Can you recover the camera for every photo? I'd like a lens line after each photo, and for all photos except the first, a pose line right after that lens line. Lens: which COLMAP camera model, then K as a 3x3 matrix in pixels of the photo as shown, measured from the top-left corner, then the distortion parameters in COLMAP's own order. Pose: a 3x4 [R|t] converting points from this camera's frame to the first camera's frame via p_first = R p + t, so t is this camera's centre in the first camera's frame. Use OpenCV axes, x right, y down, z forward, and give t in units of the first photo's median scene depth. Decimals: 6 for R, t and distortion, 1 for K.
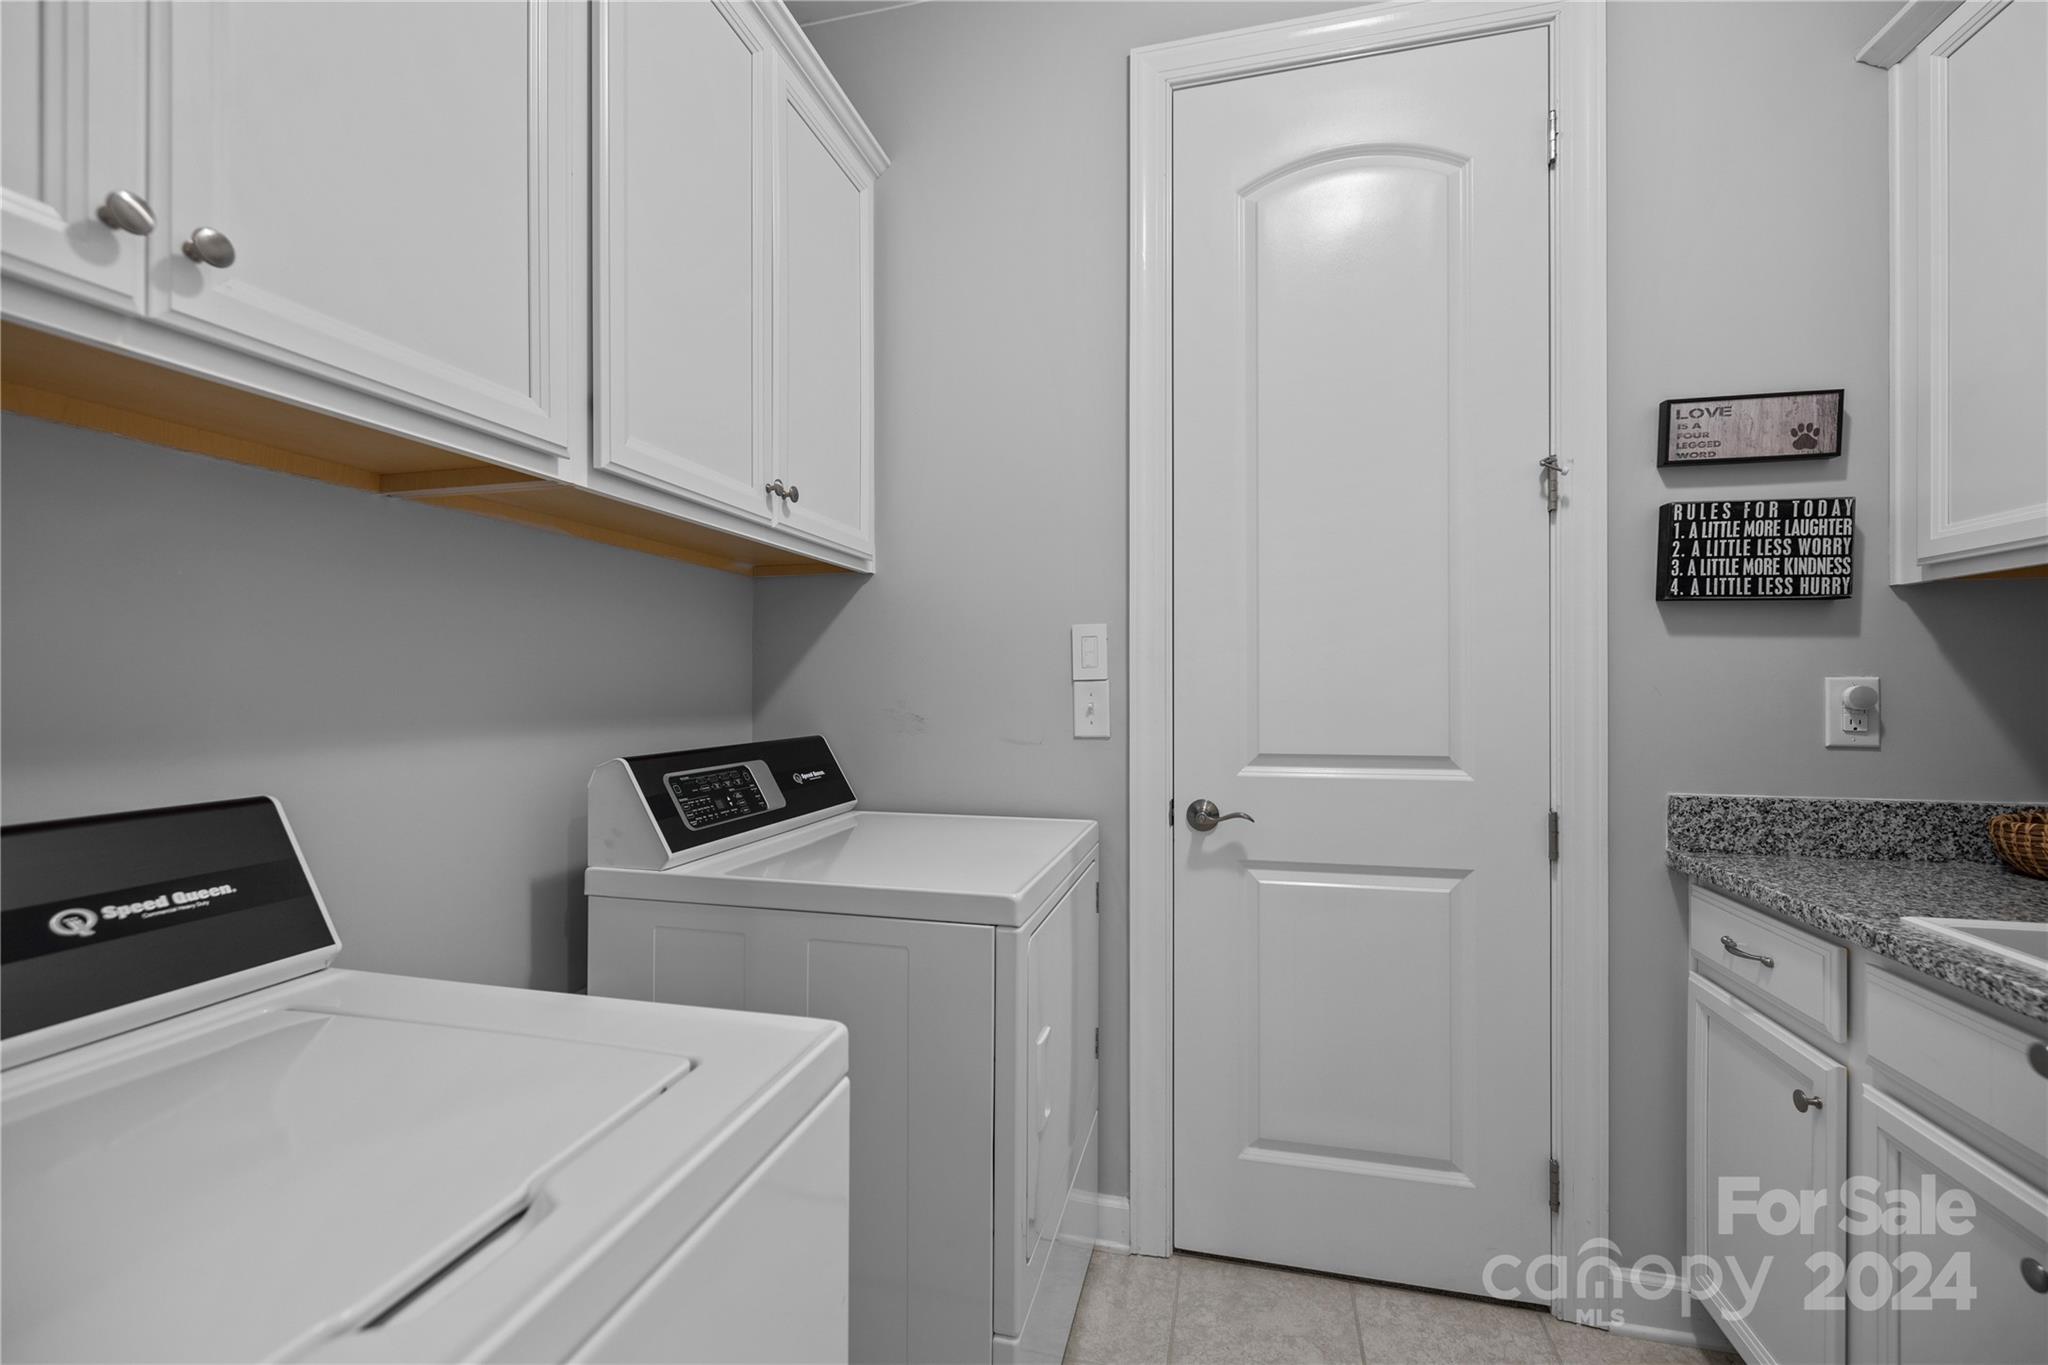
lens RADIAL K [[870.1, 0, 1019.8], [0, 870.1, 675.1], [0, 0, 1]] dist [0.000396, -0.000060]
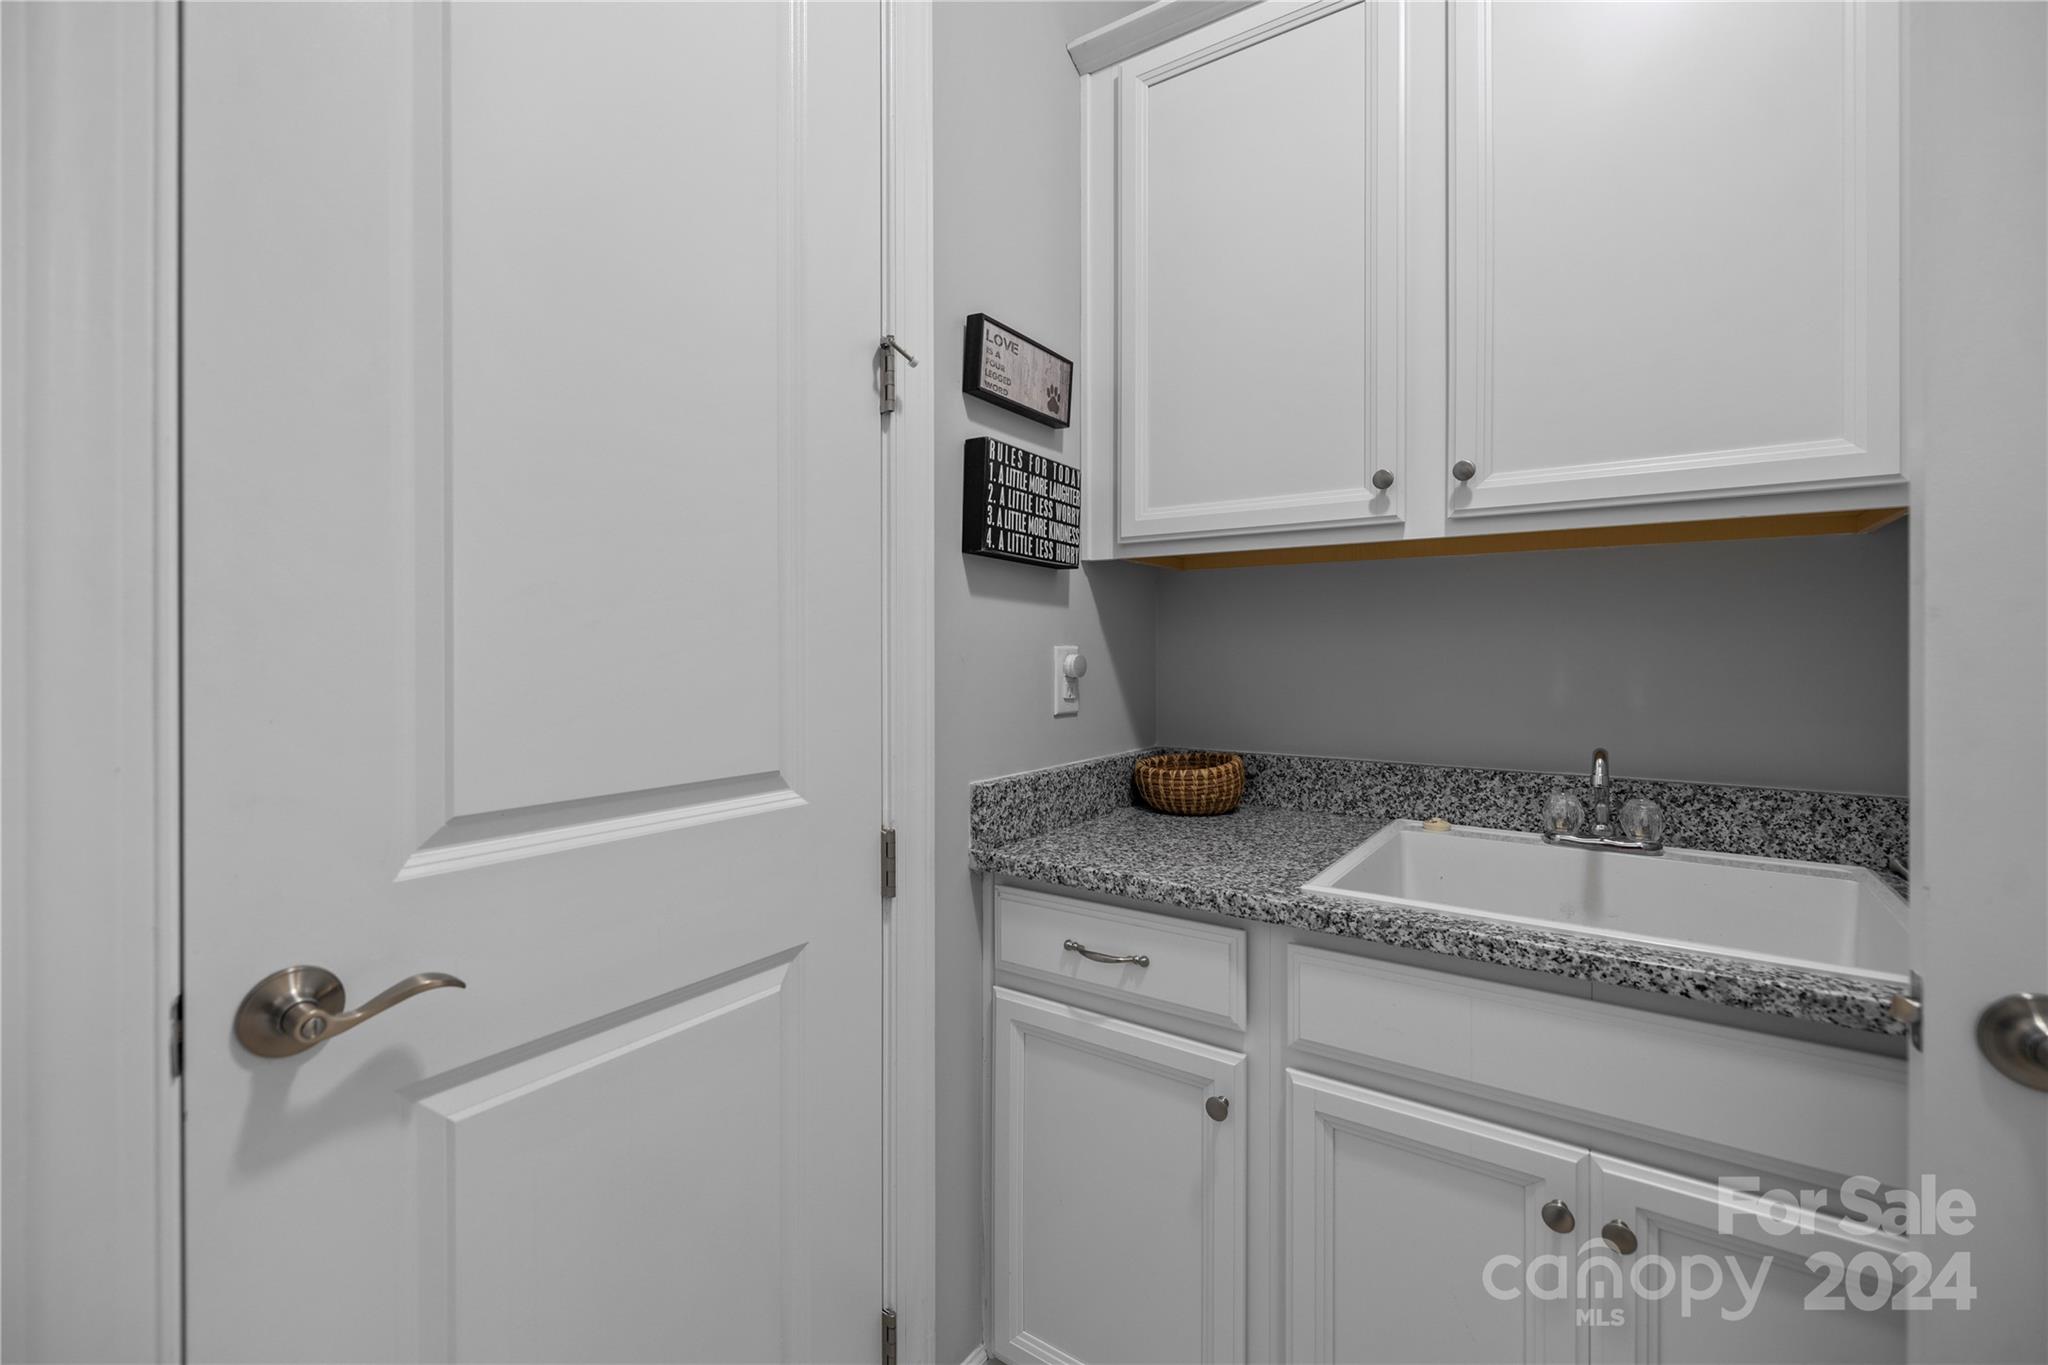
lens RADIAL K [[873.4, 0, 1018.4], [0, 873.4, 652.2], [0, 0, 1]] dist [-0.000449, -0.000278]
pose [[0.358861, -0.000786, 0.933391, -0.026936], [-0.010250, 0.999936, 0.004783, 0.005208], [-0.933335, -0.011284, 0.358830, 0.683356]]
